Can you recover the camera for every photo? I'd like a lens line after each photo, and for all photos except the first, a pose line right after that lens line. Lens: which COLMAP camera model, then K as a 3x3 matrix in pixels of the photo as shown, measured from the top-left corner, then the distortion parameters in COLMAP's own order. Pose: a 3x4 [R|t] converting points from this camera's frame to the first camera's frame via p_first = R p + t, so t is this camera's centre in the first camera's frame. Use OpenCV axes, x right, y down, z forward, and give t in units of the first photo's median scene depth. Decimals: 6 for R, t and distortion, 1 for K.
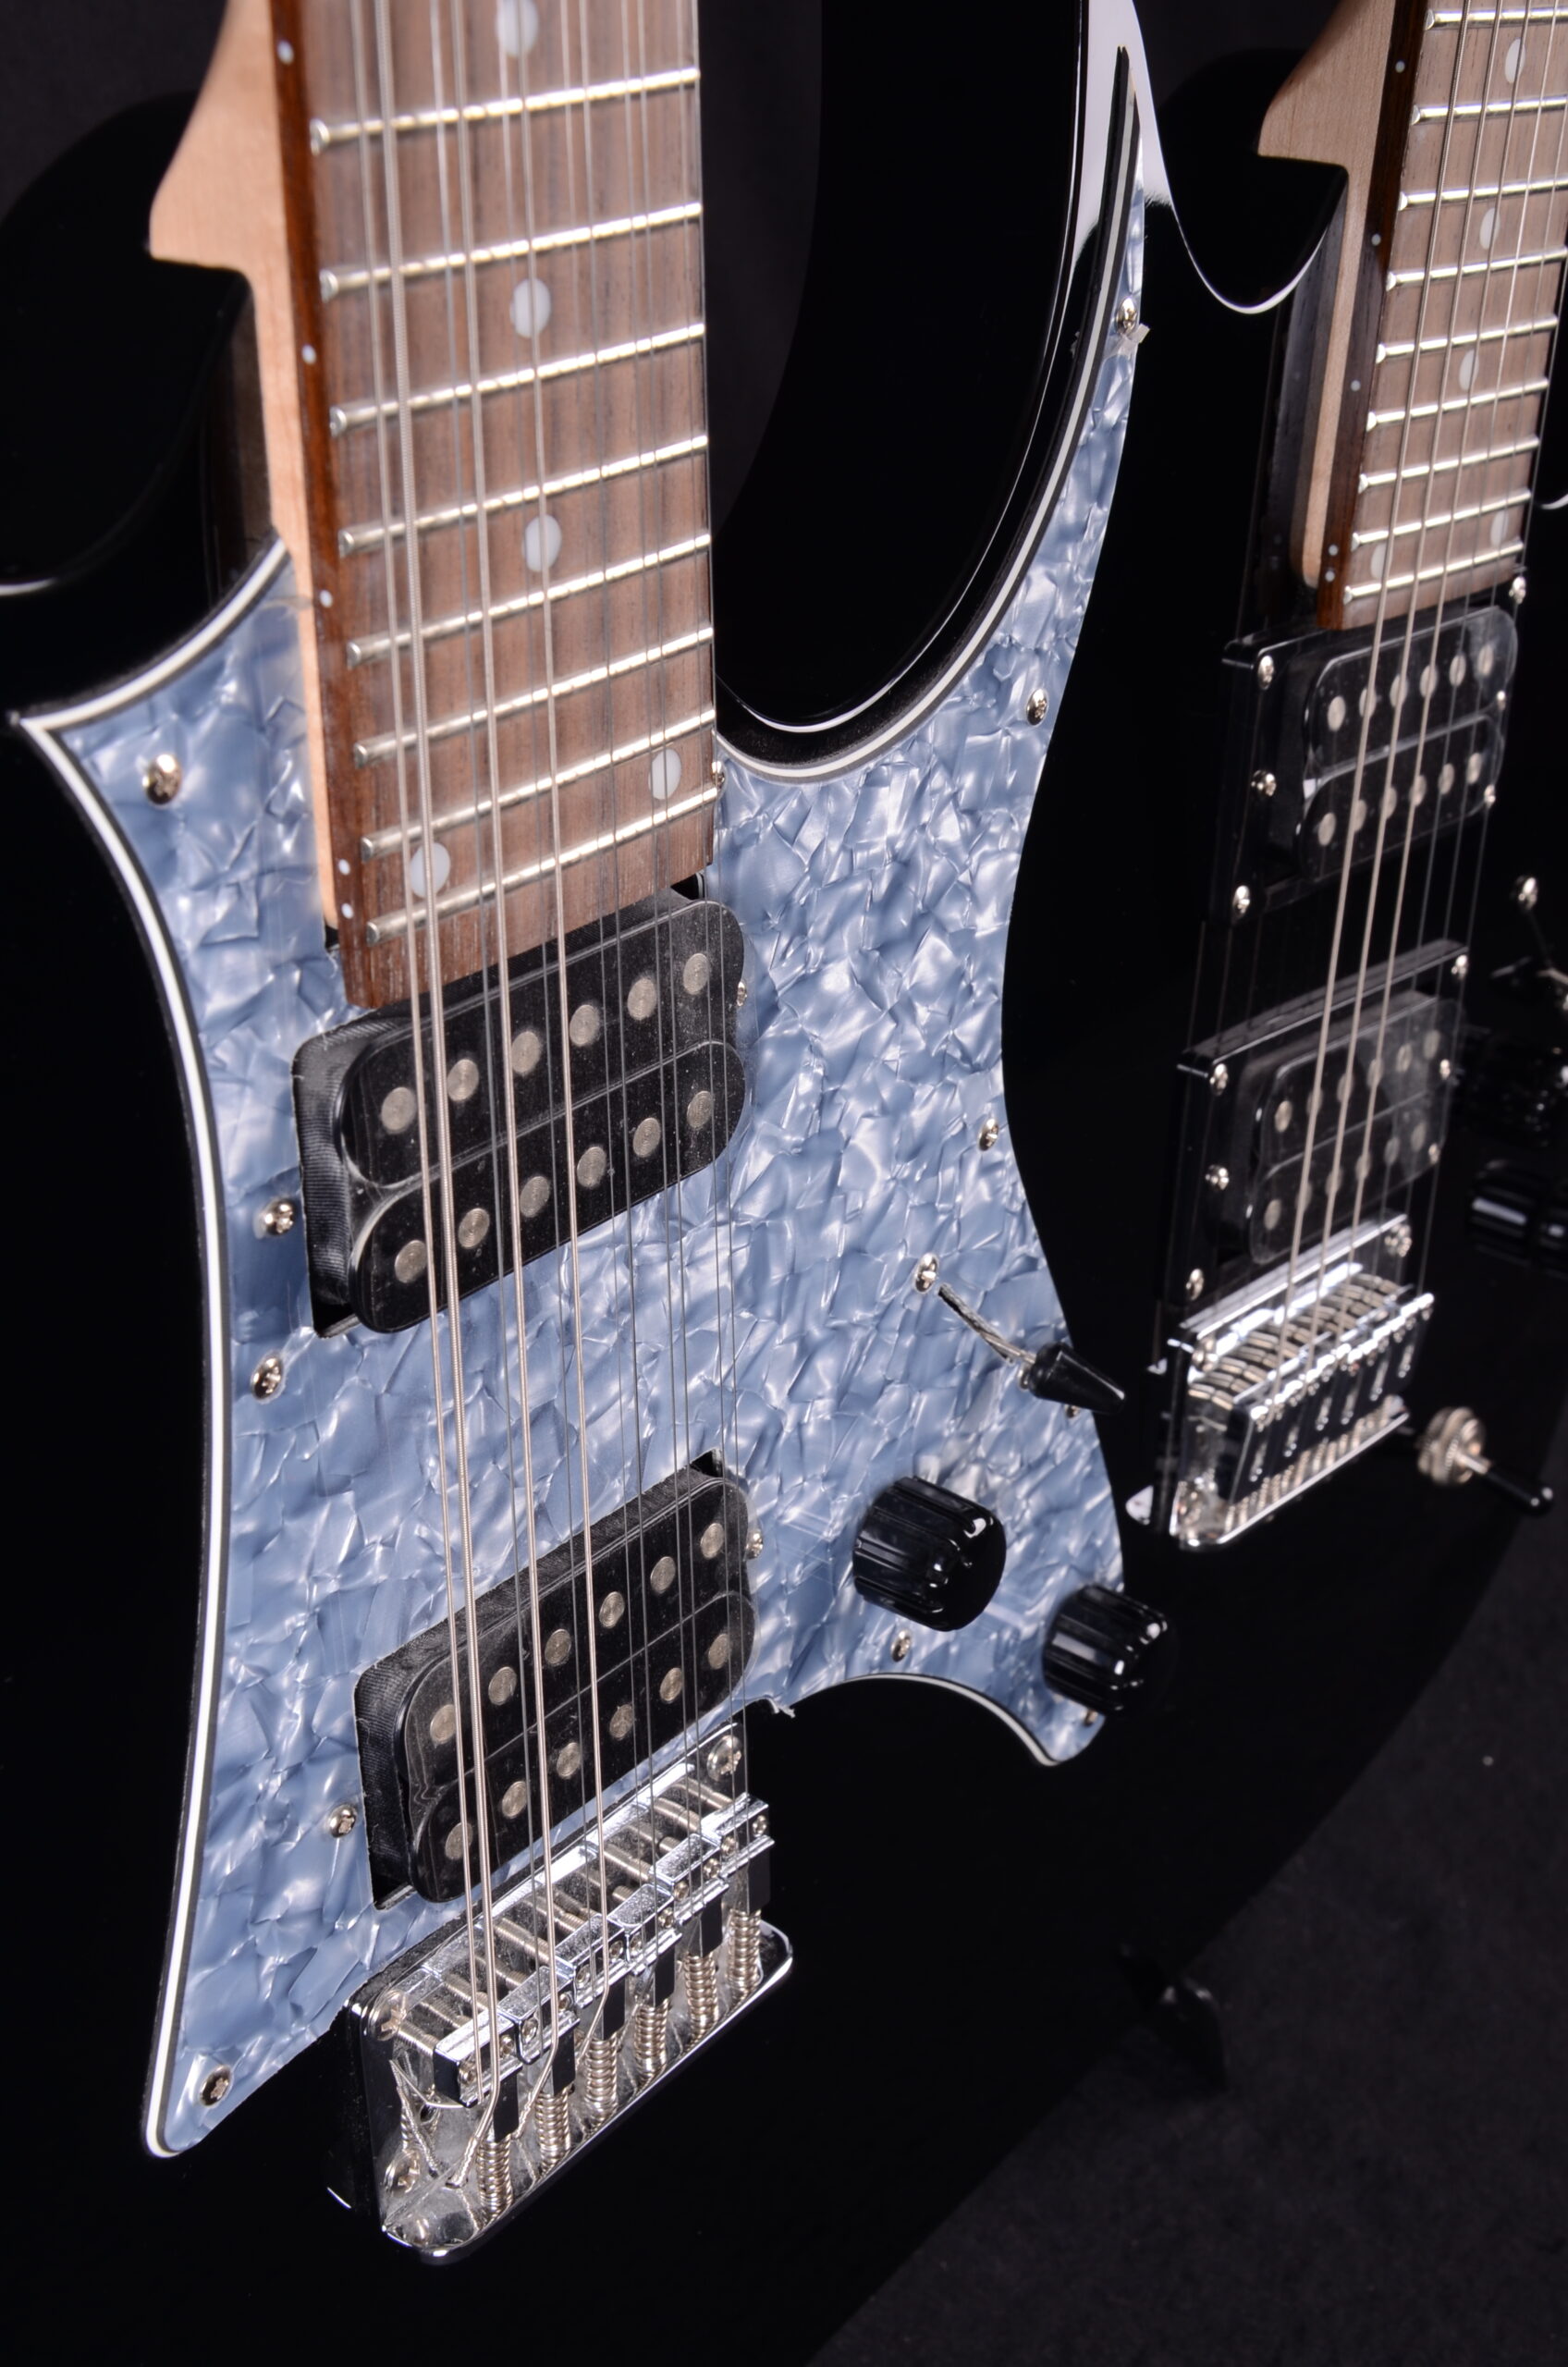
lens RADIAL K [[3031.0, 0, 796.1], [0, 3031.0, 1201.1], [0, 0, 1]] dist [0.088894, 0.000000]
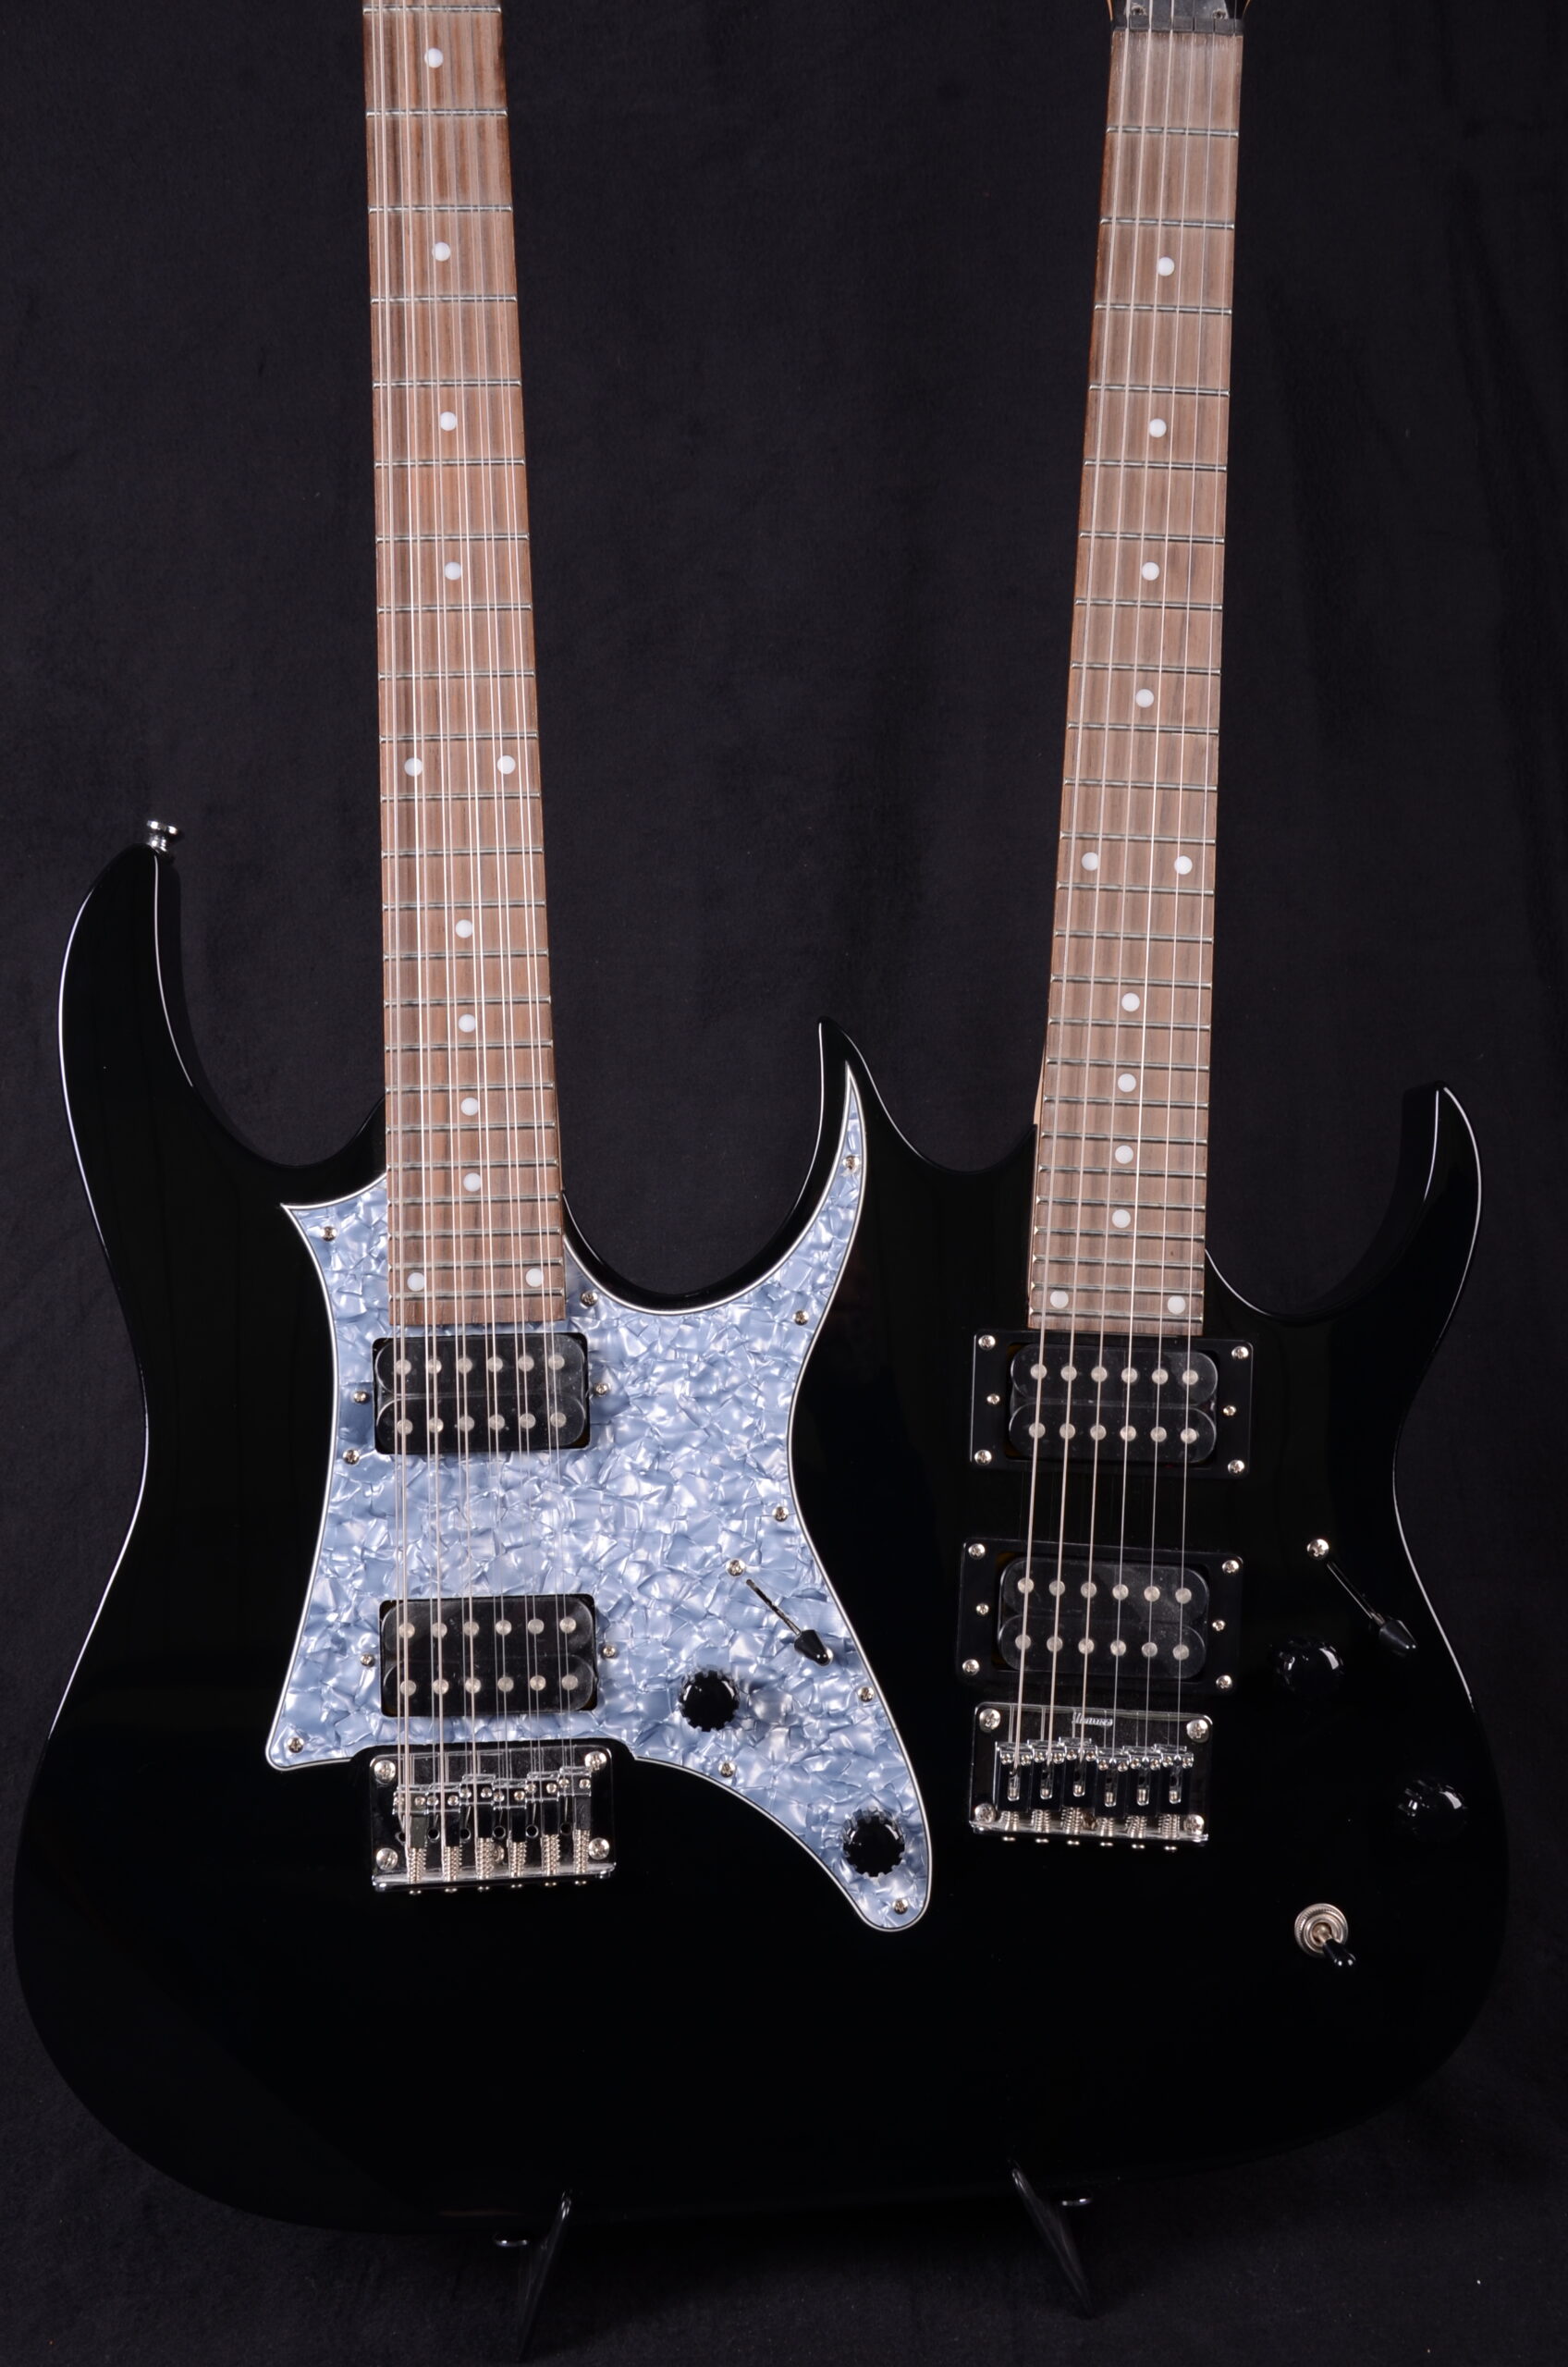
lens RADIAL K [[3031.0, 0, 792.5], [0, 3031.0, 1220.1], [0, 0, 1]] dist [0.088894, 0.000000]
pose [[0.665578, -0.032001, -0.745642, 2.035339], [-0.323427, 0.888026, -0.326810, 0.599092], [0.672608, 0.458679, 0.580700, -0.437242]]
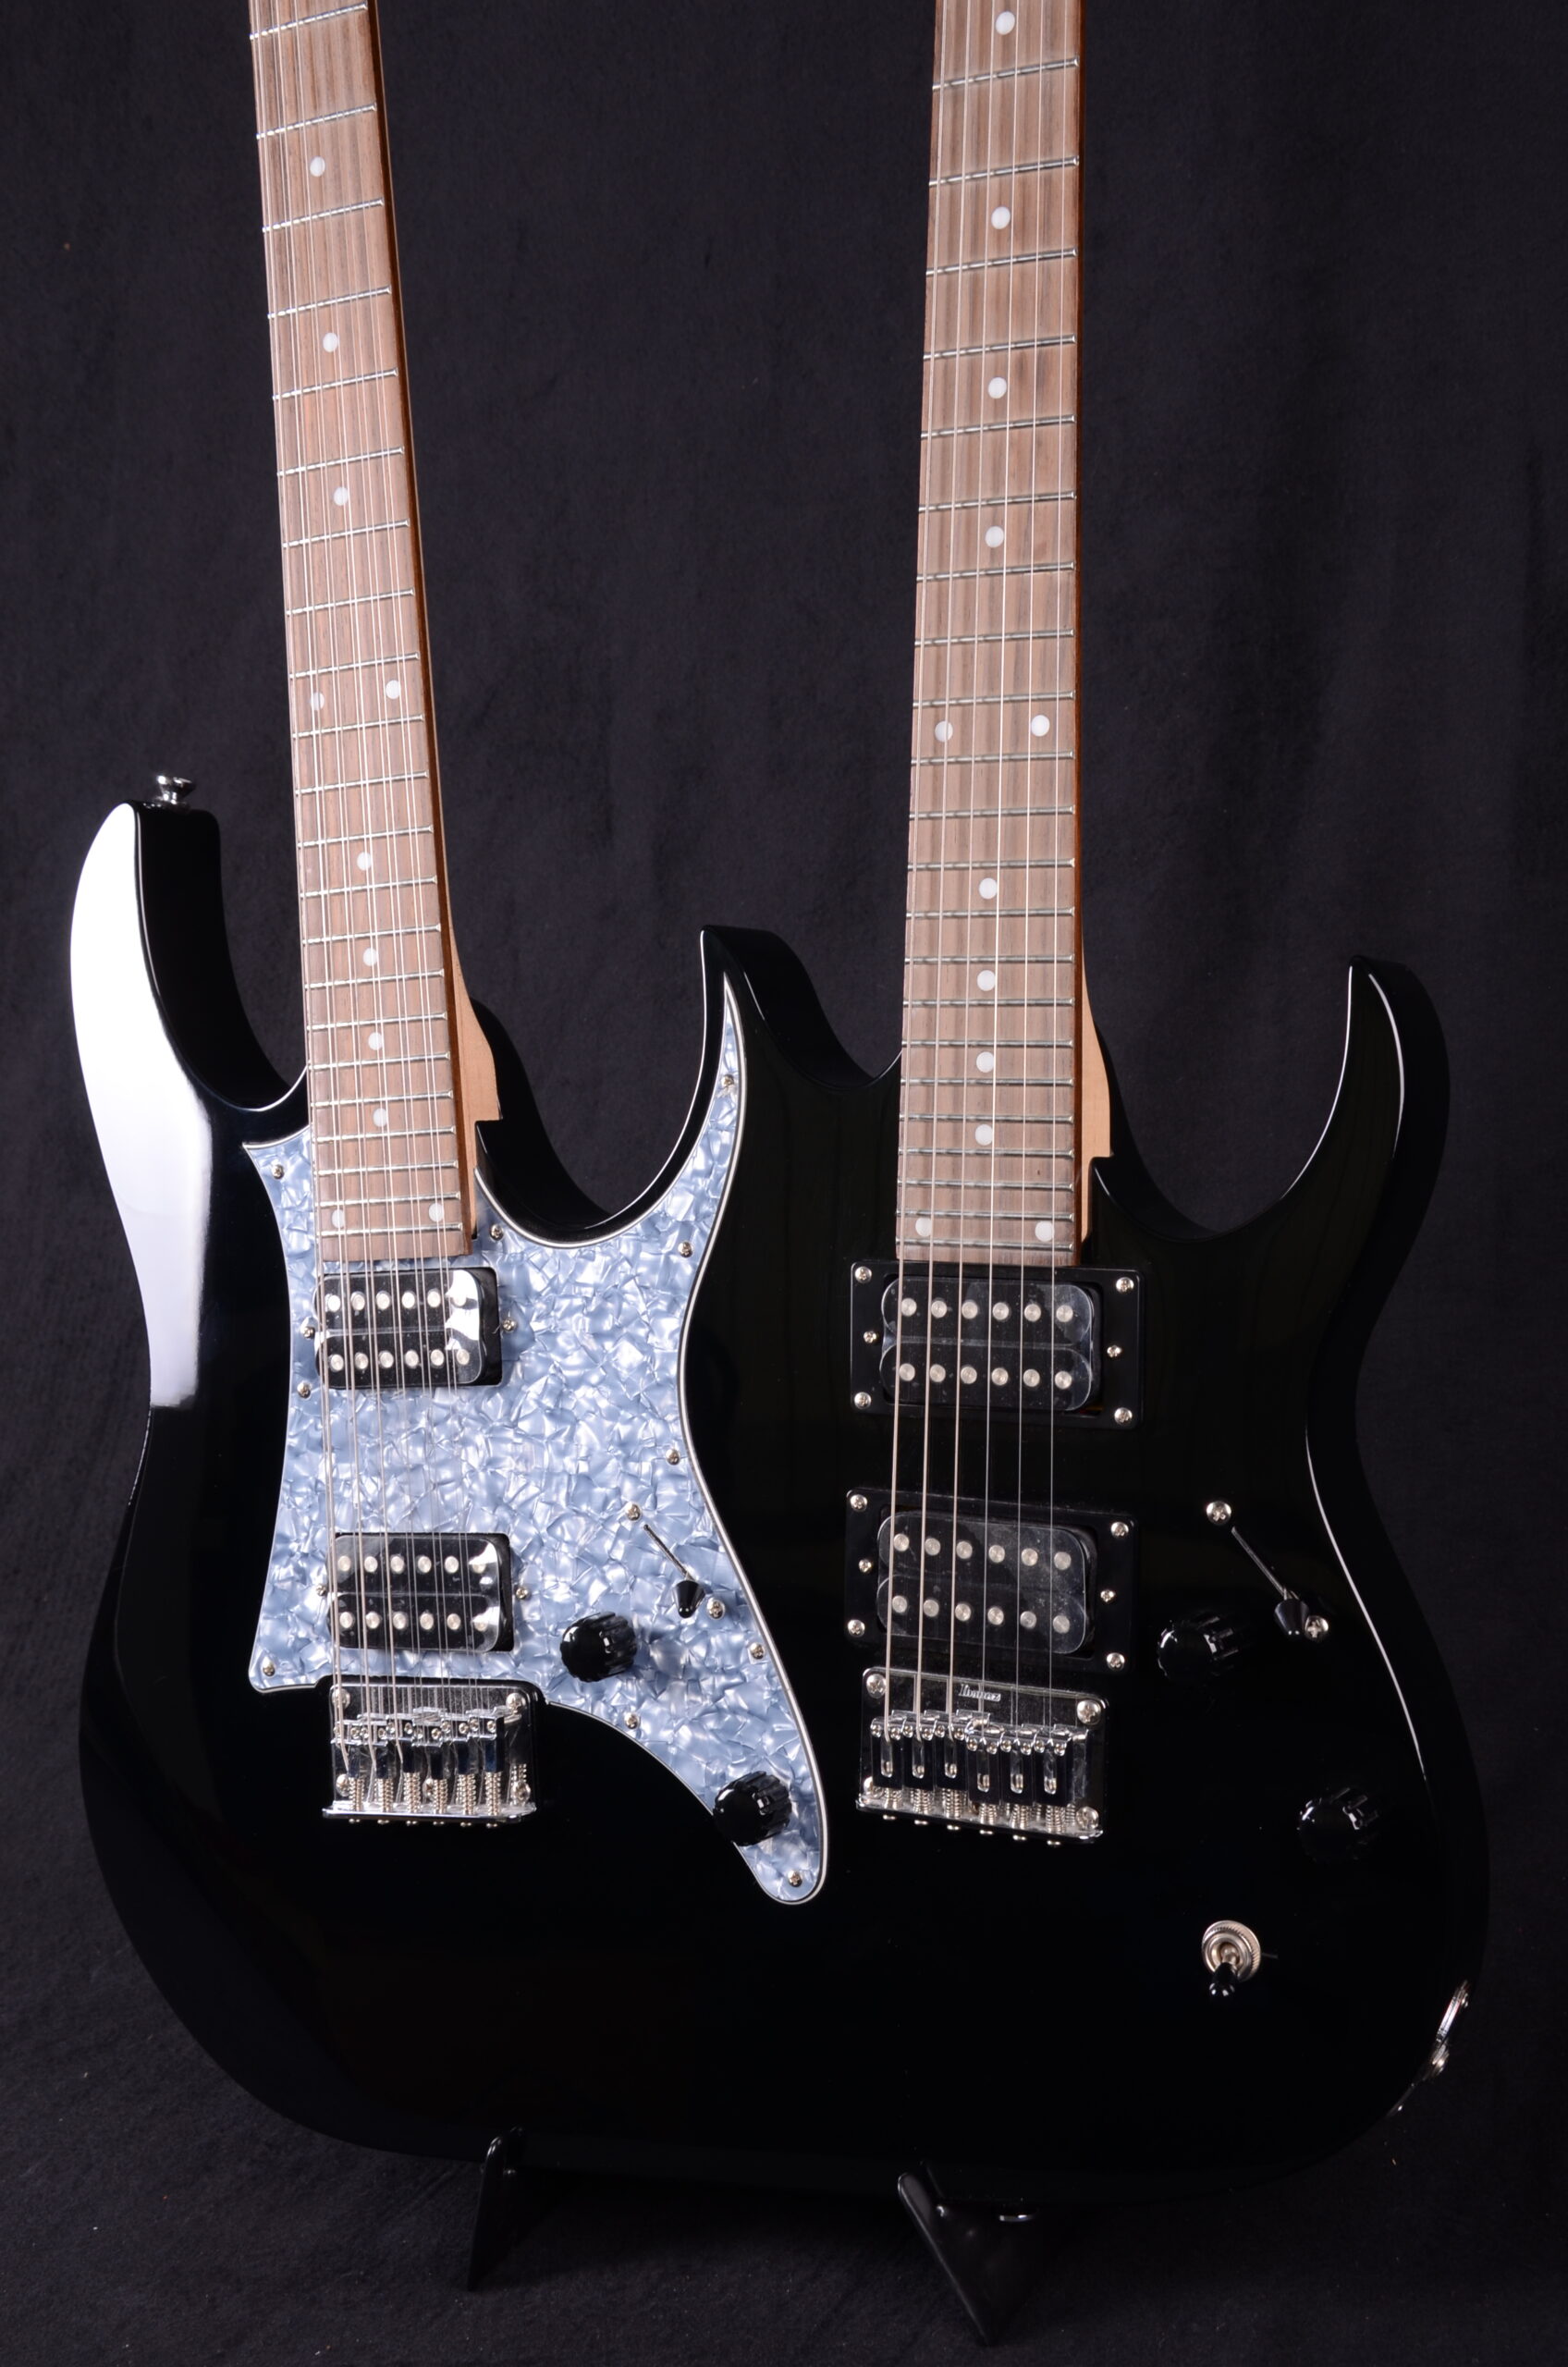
lens RADIAL K [[3031.0, 0, 783.9], [0, 3031.0, 1219.2], [0, 0, 1]] dist [0.088894, 0.000000]
pose [[0.201992, 0.004225, -0.979378, 2.508623], [-0.404680, 0.910993, -0.079533, -0.042367], [0.891871, 0.412400, 0.185723, 0.729178]]
